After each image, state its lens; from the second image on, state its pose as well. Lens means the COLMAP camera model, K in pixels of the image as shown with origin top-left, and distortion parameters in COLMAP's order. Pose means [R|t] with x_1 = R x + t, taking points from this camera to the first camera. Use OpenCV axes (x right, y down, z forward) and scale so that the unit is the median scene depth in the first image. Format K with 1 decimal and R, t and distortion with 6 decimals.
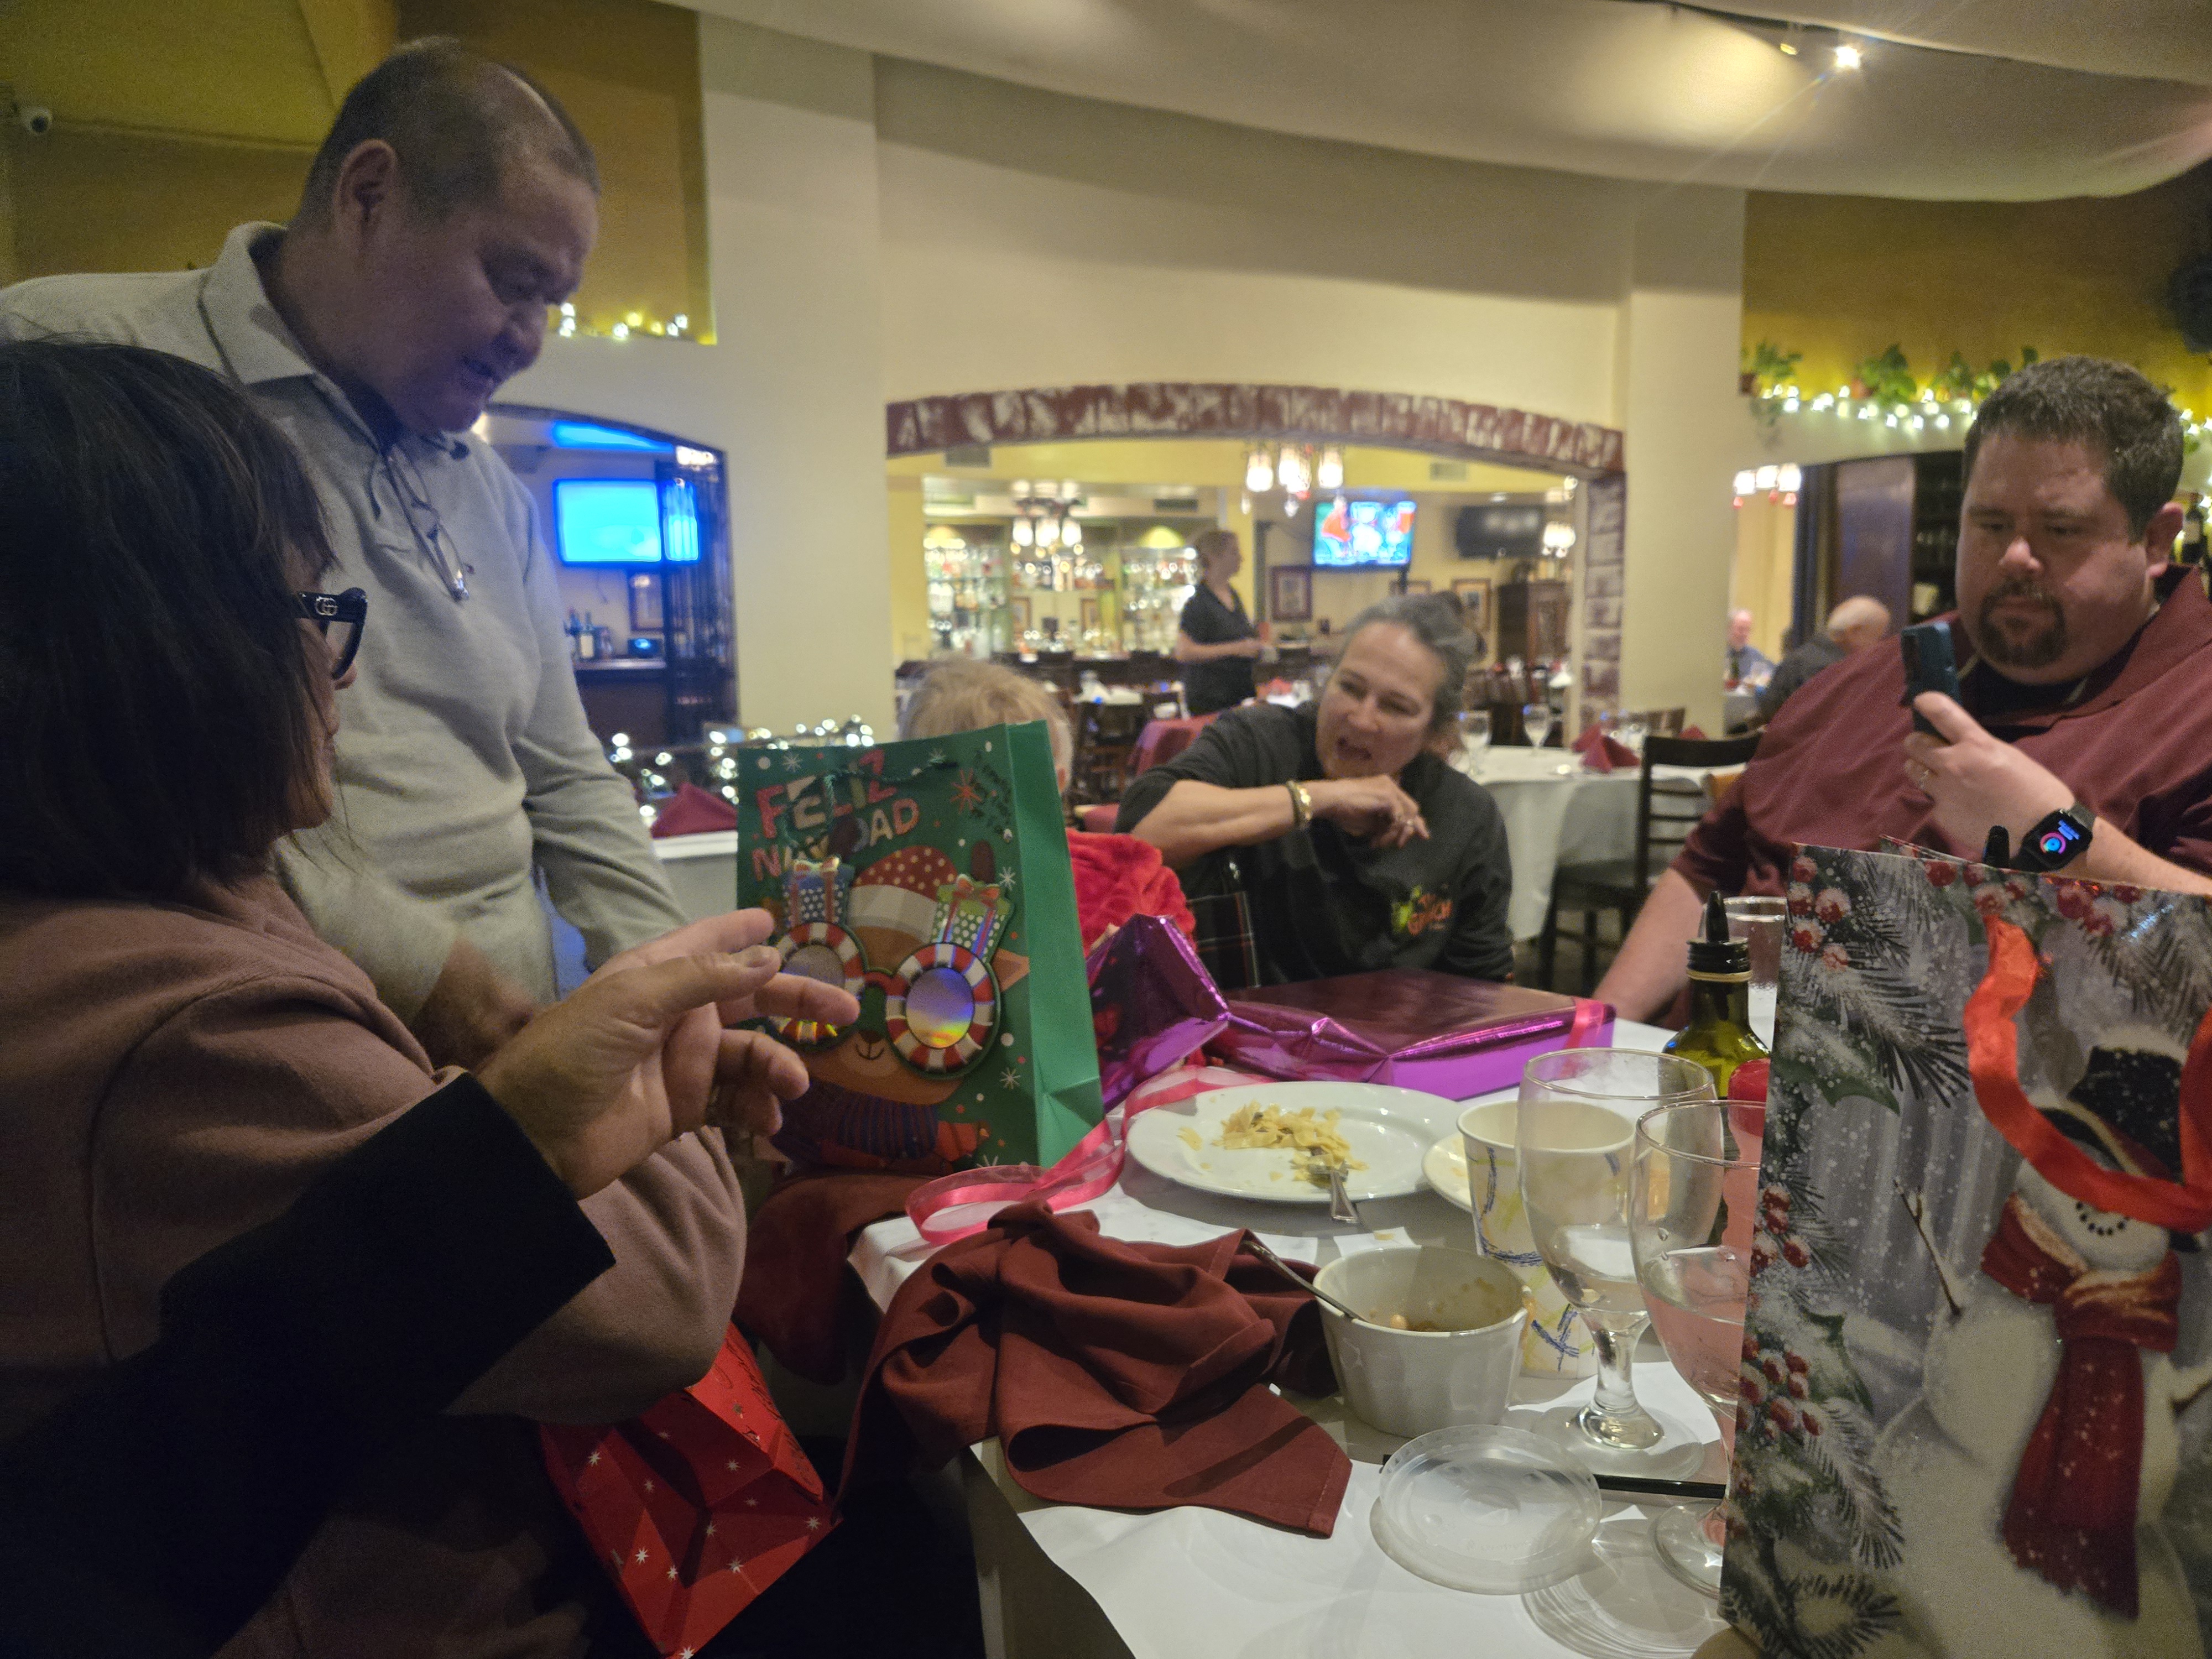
lens RADIAL K [[1490.1, 0, 1095.6], [0, 1490.1, 862.0], [0, 0, 1]] dist [0.110110, 0.001487]
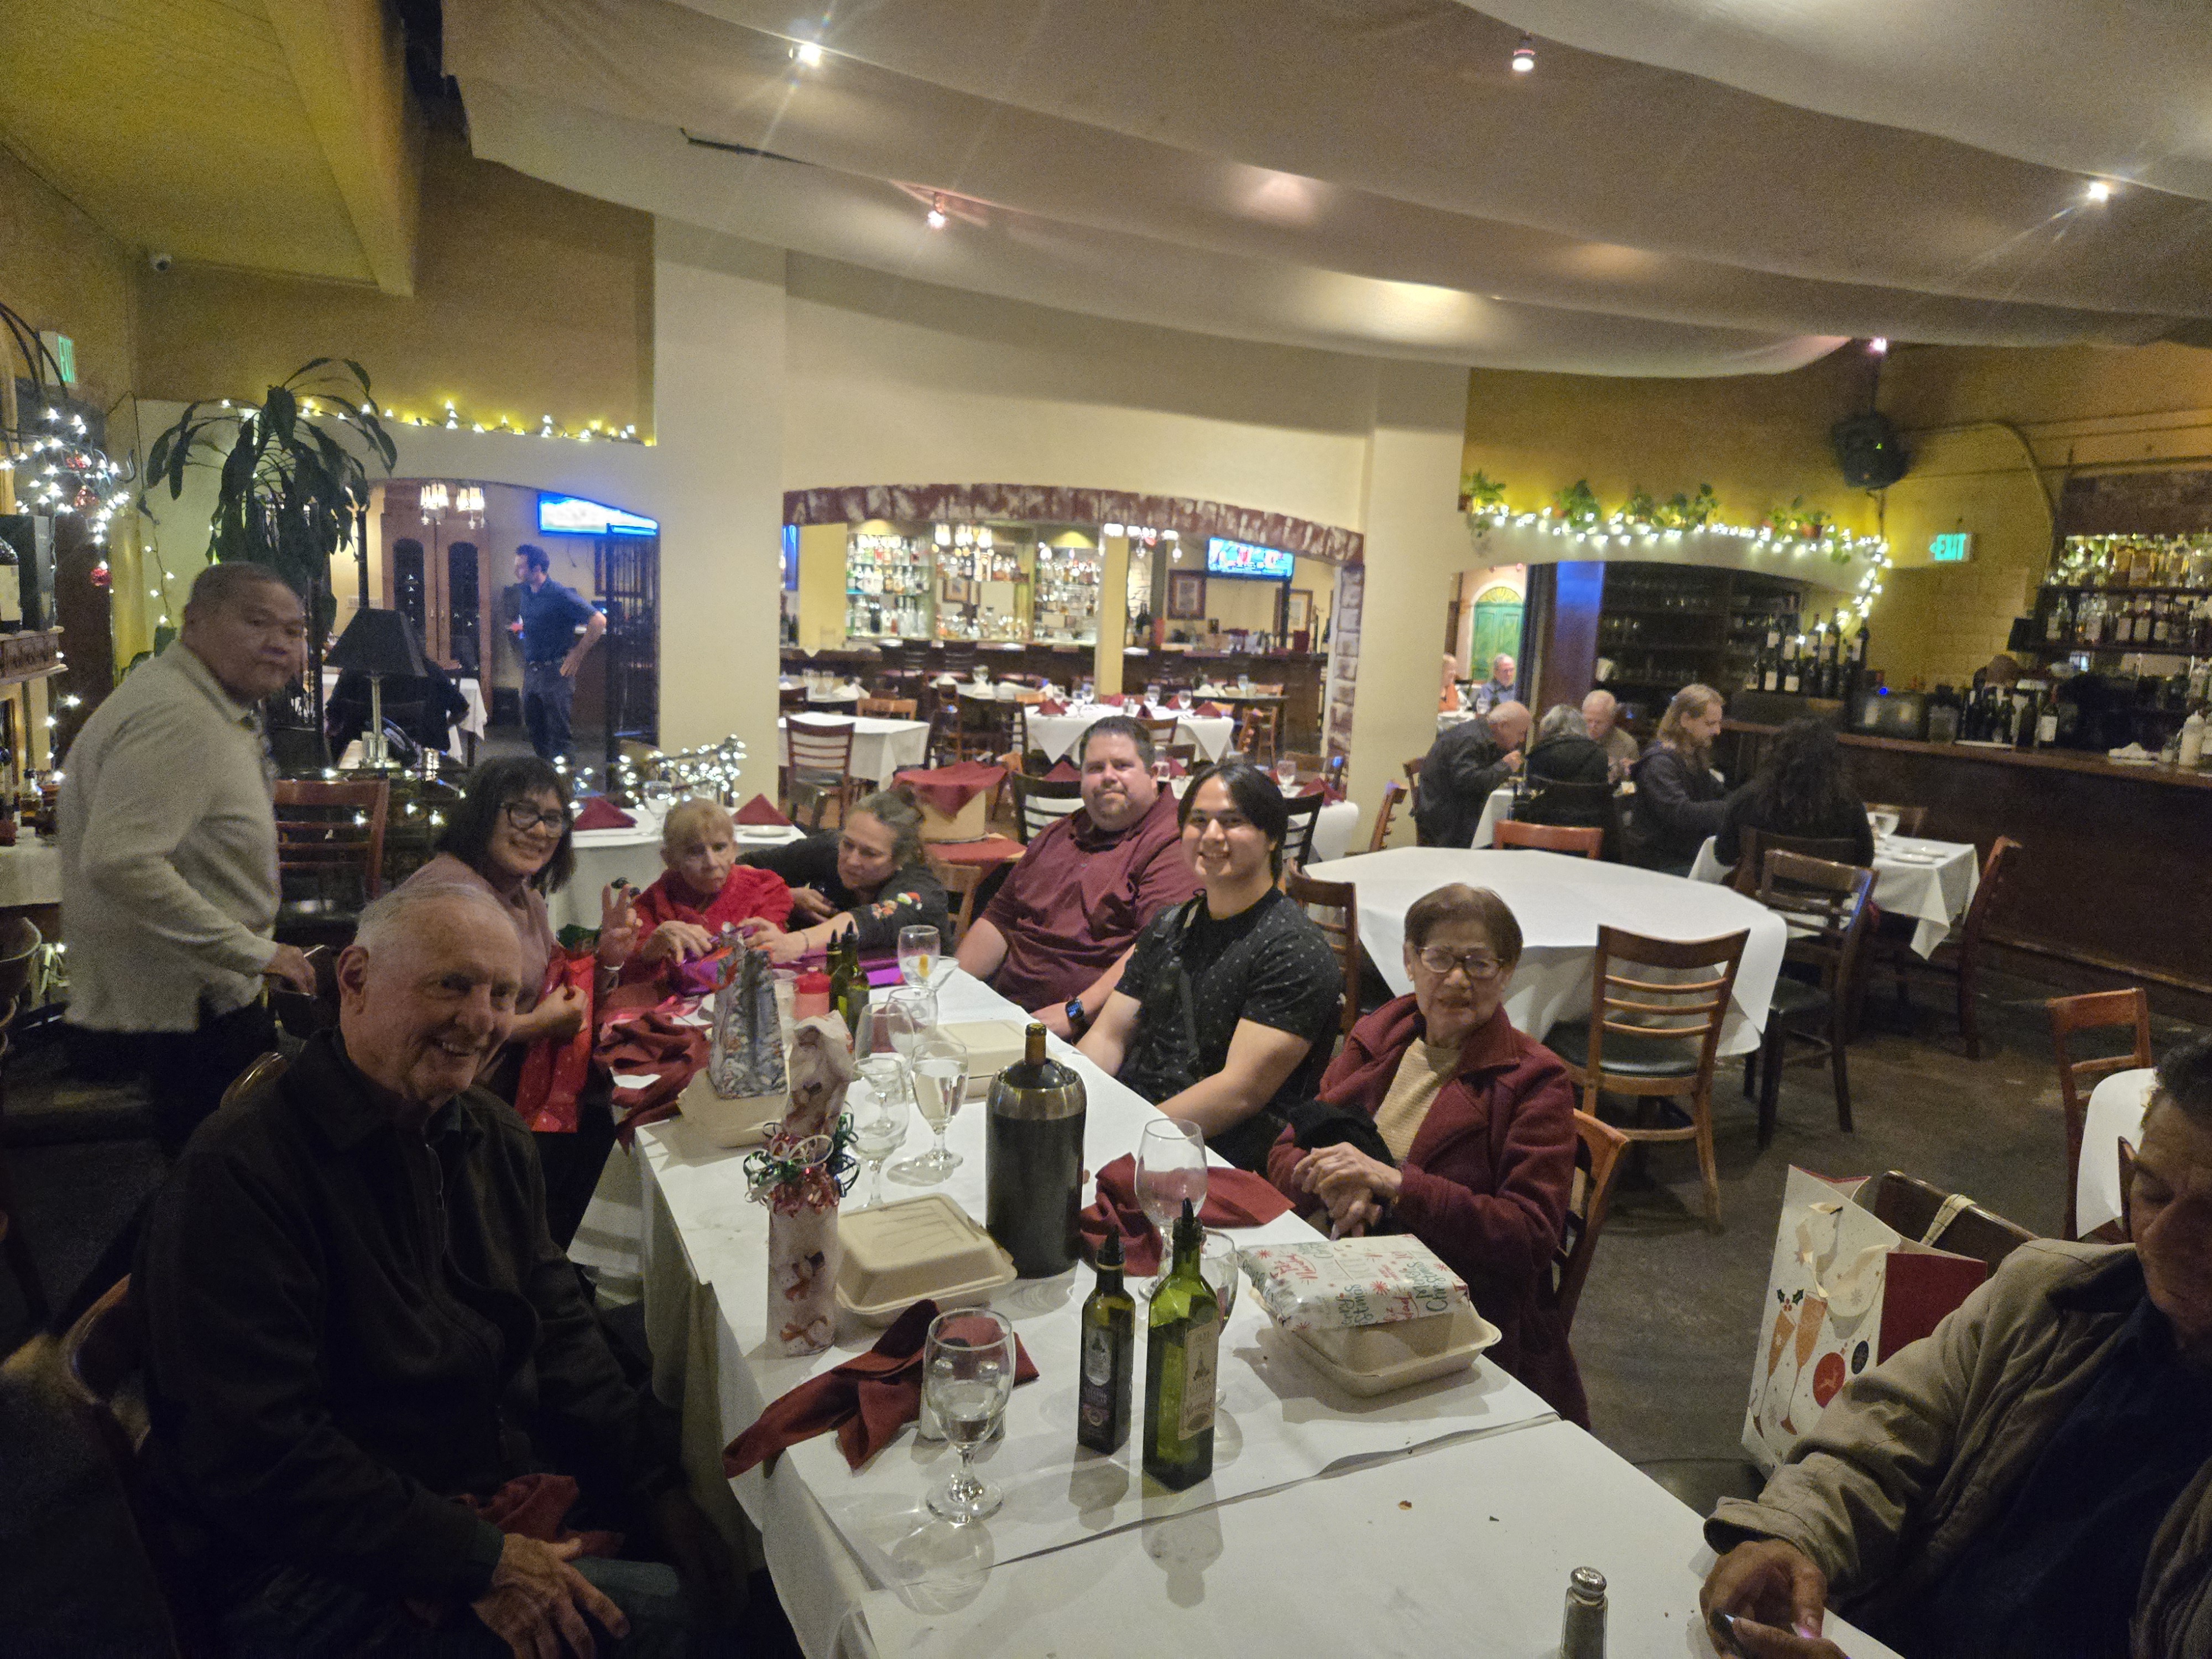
lens RADIAL K [[1517.0, 0, 1133.6], [0, 1517.0, 880.4], [0, 0, 1]] dist [0.217990, -0.110119]
pose [[0.996855, 0.071567, 0.034046, 0.124966], [-0.073364, 0.995796, 0.054854, -0.042421], [-0.029977, -0.057179, 0.997914, -0.352892]]
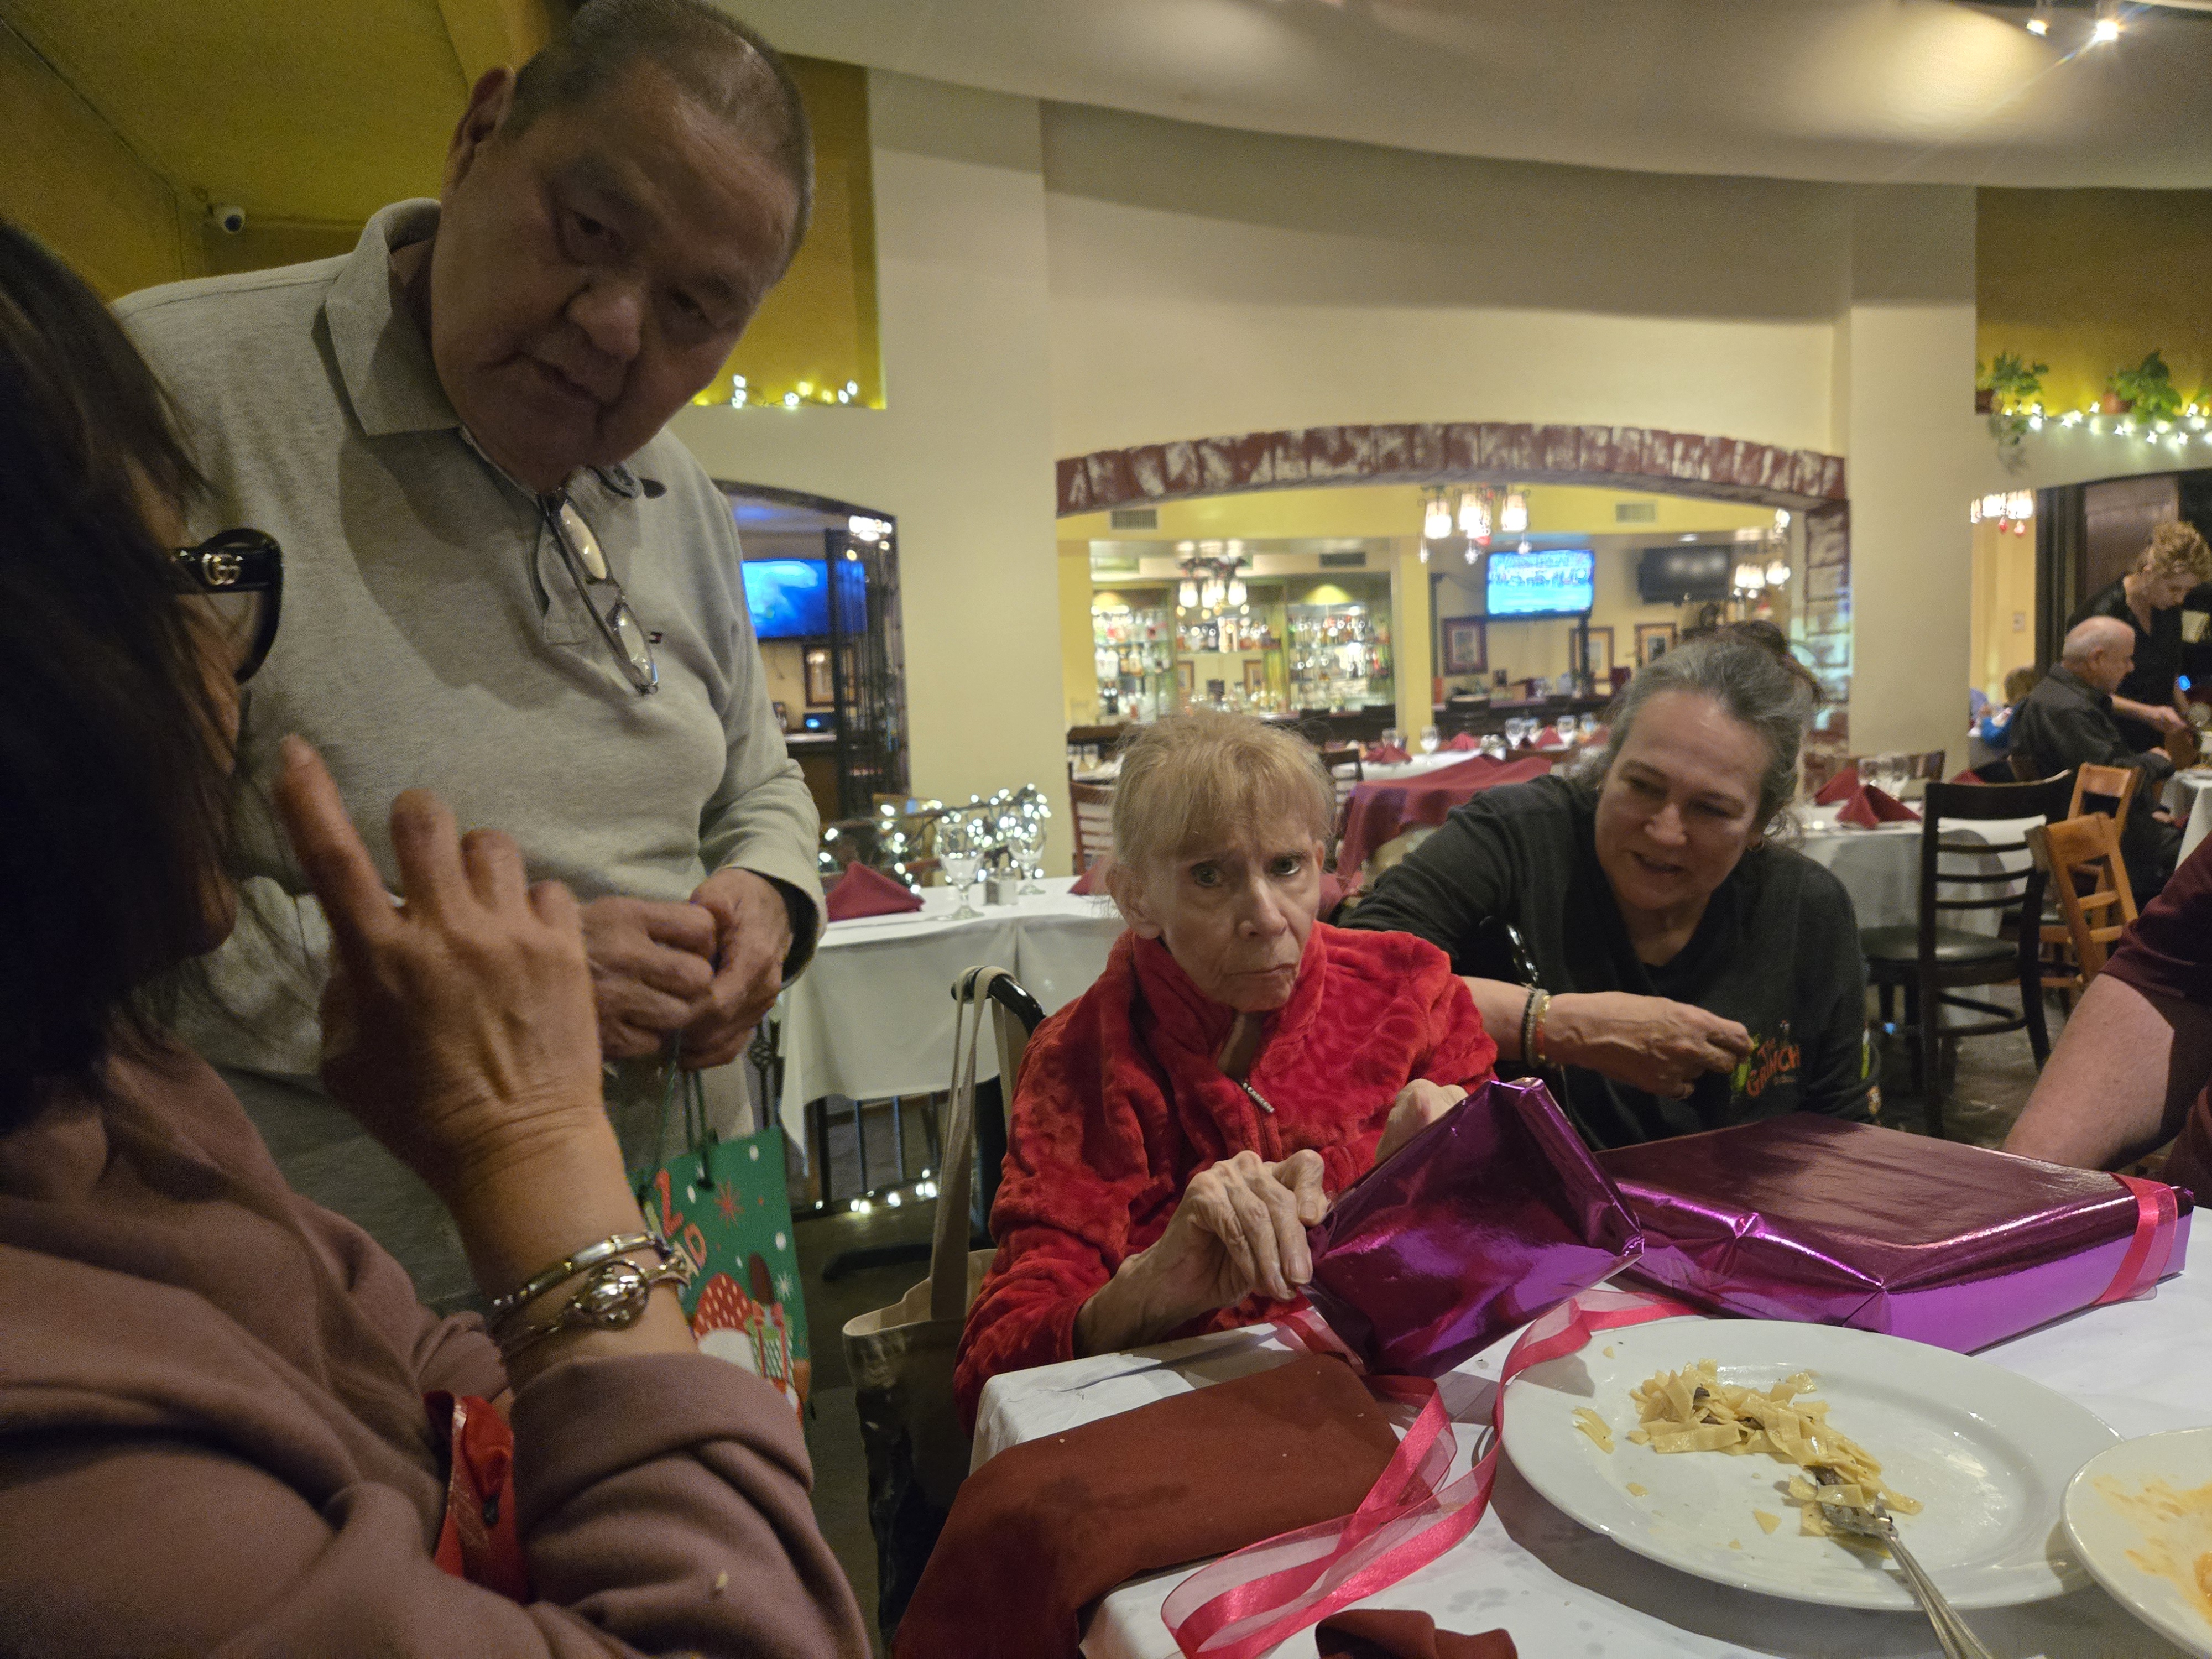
lens RADIAL K [[1453.4, 0, 1118.5], [0, 1453.4, 902.6], [0, 0, 1]] dist [0.145335, -0.116093]
pose [[0.995604, -0.014907, -0.092473, -0.012553], [0.013716, 0.999815, -0.013508, -0.005850], [0.092657, 0.012181, 0.995624, 0.054834]]
